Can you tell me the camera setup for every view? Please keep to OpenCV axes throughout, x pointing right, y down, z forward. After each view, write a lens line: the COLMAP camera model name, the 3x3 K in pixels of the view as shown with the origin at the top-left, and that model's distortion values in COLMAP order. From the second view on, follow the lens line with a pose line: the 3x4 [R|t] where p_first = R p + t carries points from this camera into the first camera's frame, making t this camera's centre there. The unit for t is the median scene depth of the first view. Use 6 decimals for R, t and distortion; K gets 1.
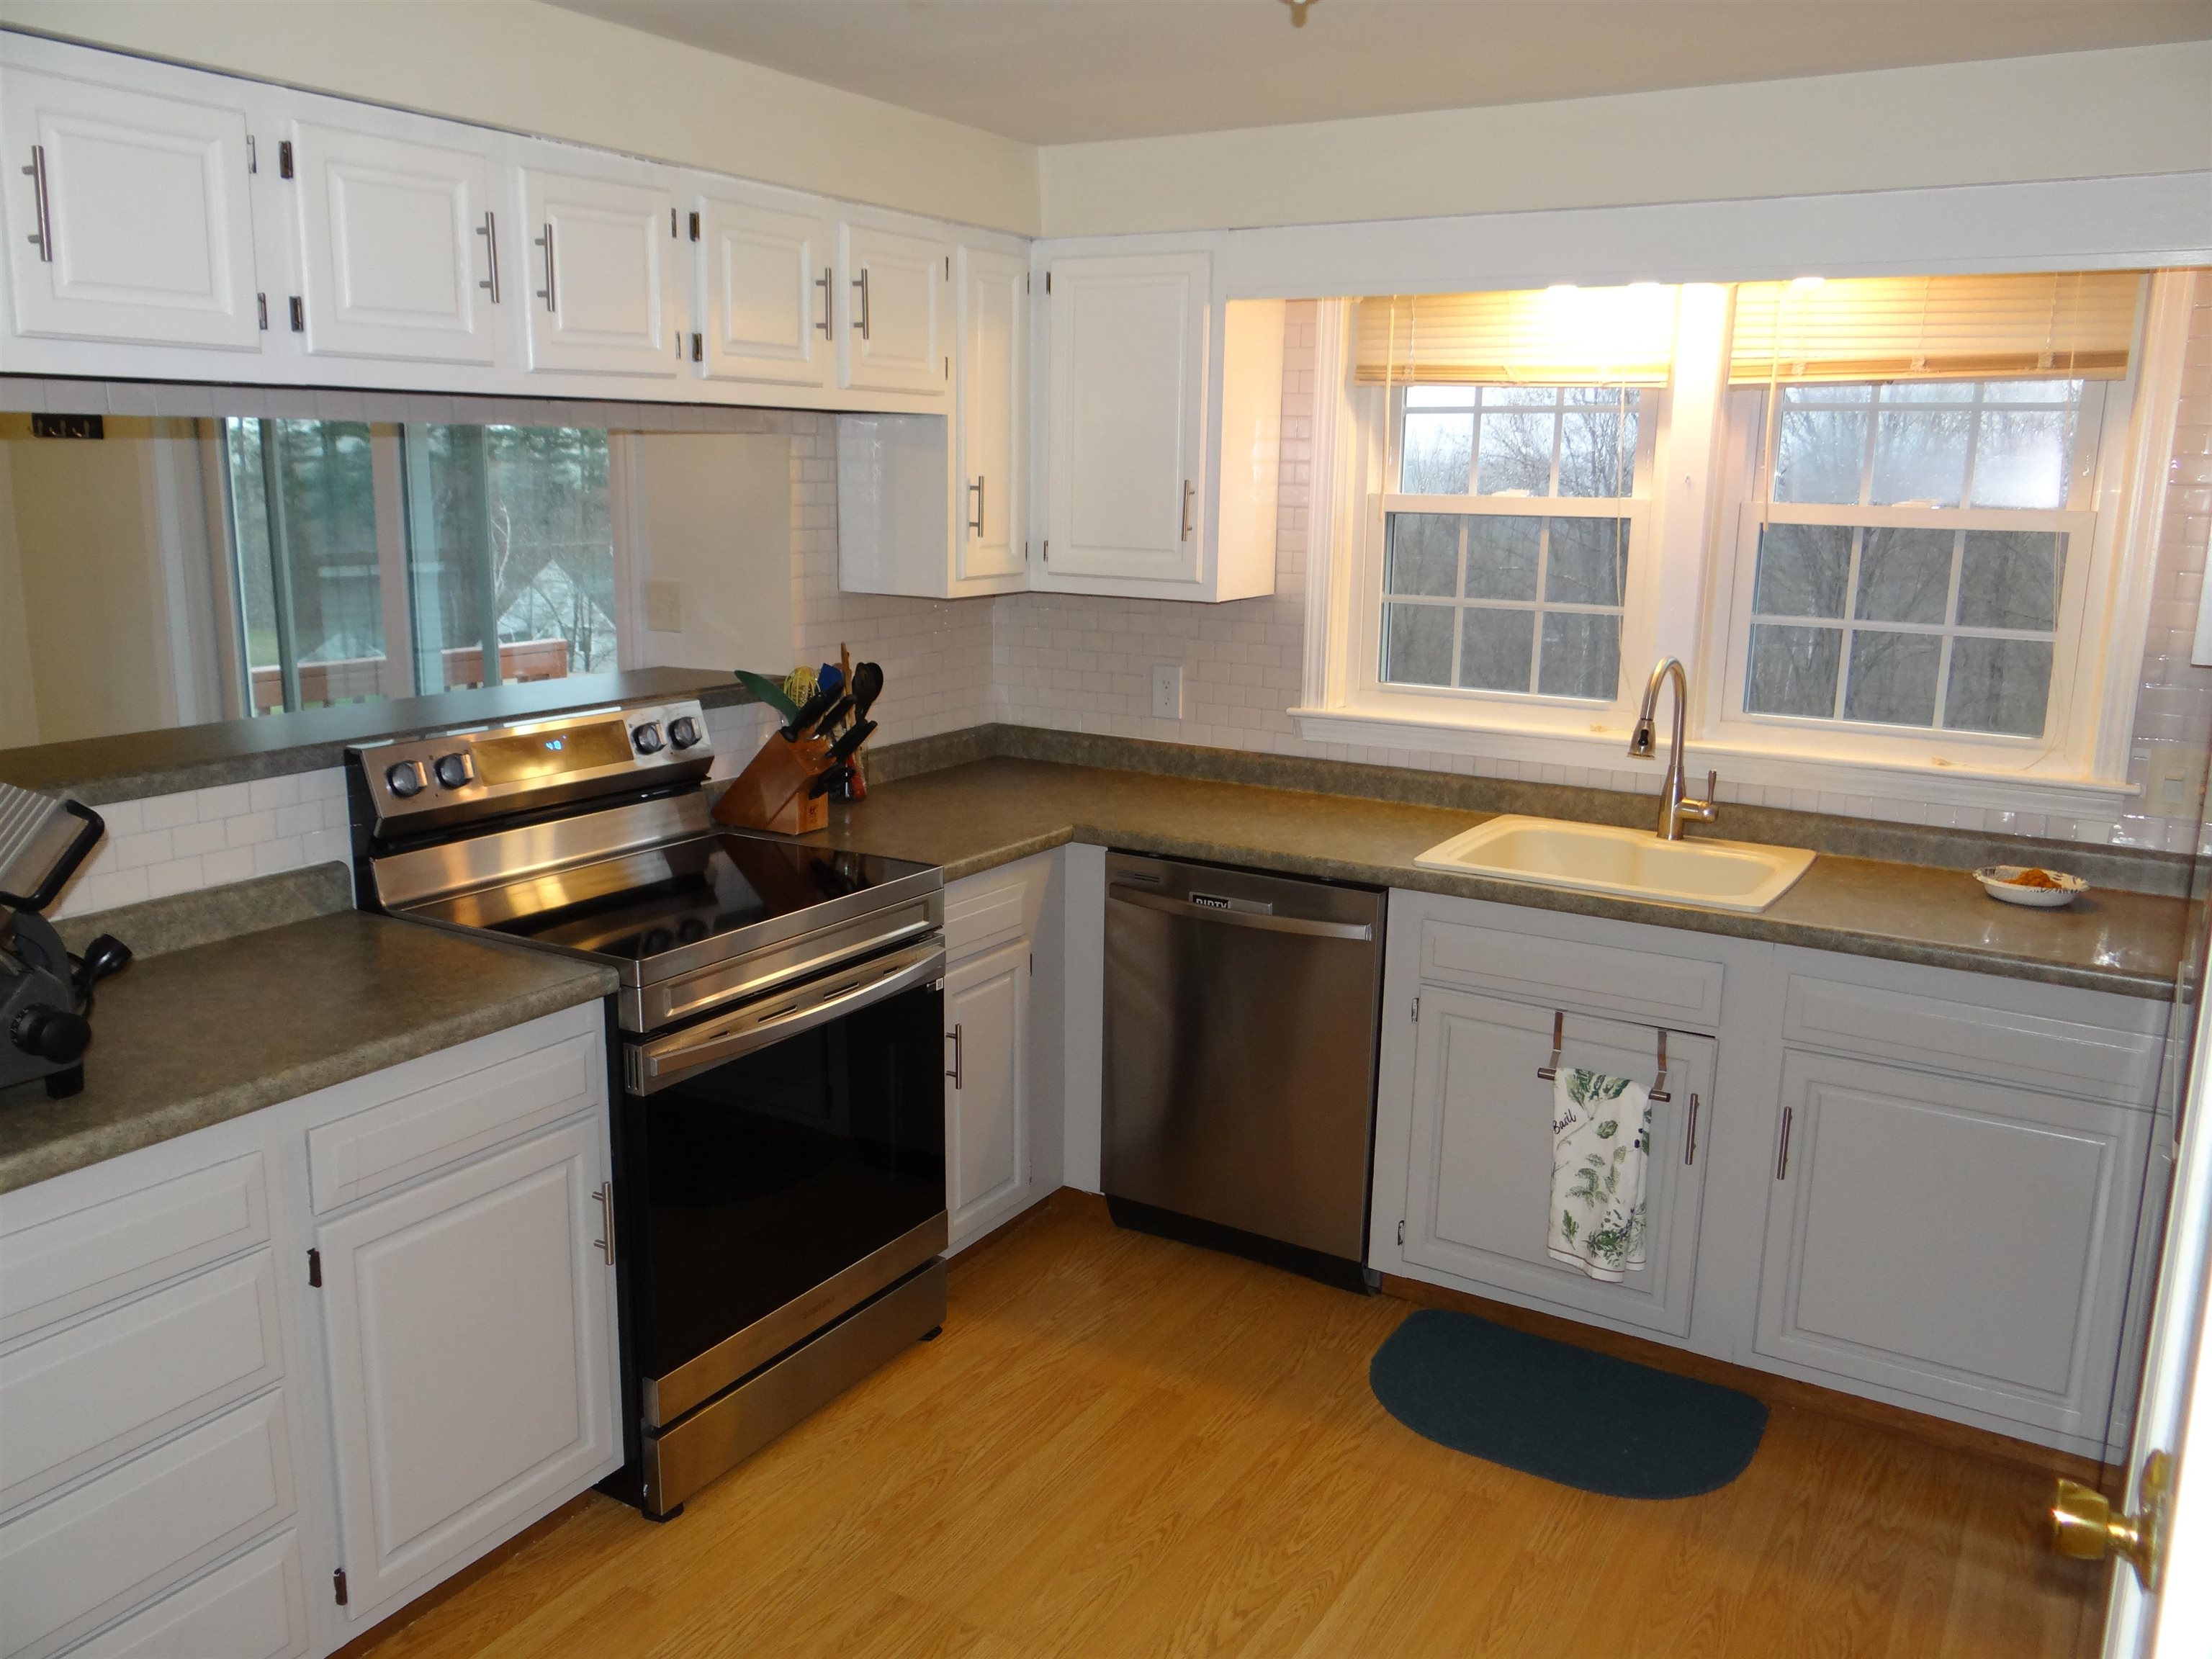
lens RADIAL K [[1756.7, 0, 1107.6], [0, 1756.7, 833.4], [0, 0, 1]] dist [-0.005175, -0.002887]
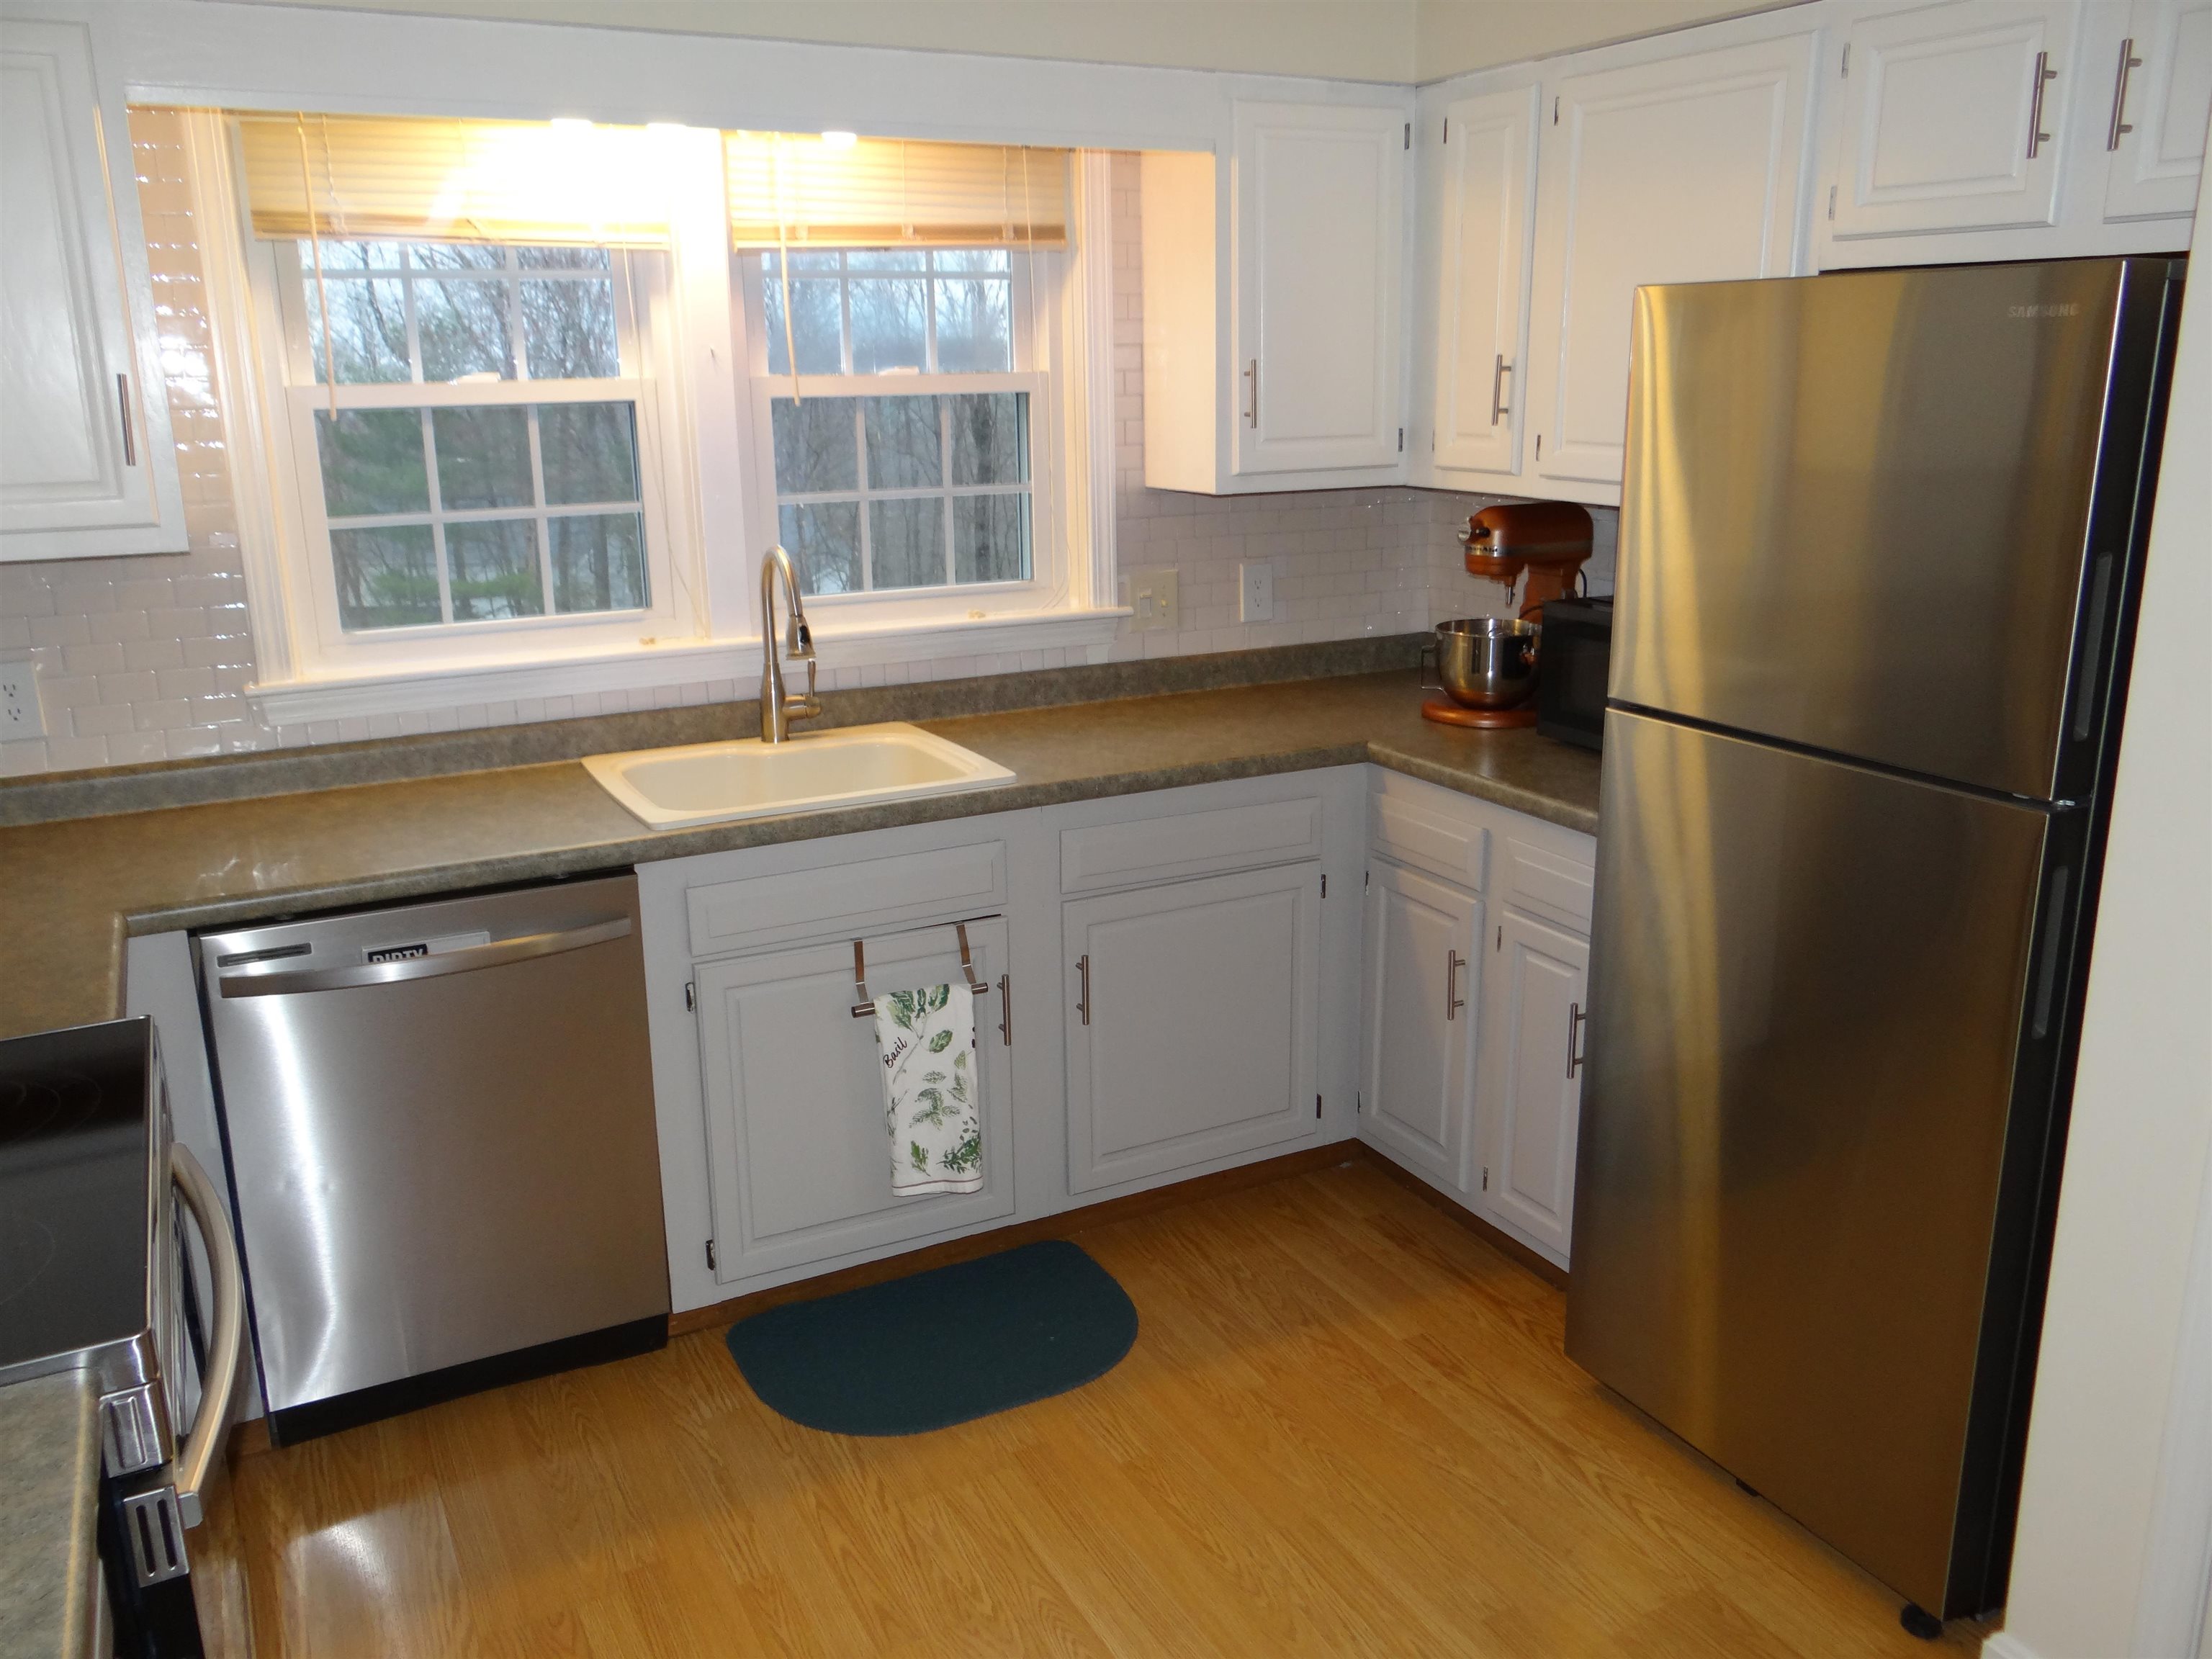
lens RADIAL K [[1756.7, 0, 1108.8], [0, 1756.7, 823.7], [0, 0, 1]] dist [-0.005175, -0.002887]
pose [[0.507805, -0.244237, 0.826125, -0.401488], [0.198291, 0.966358, 0.163809, -0.078404], [-0.838340, 0.080630, 0.539152, 0.377279]]
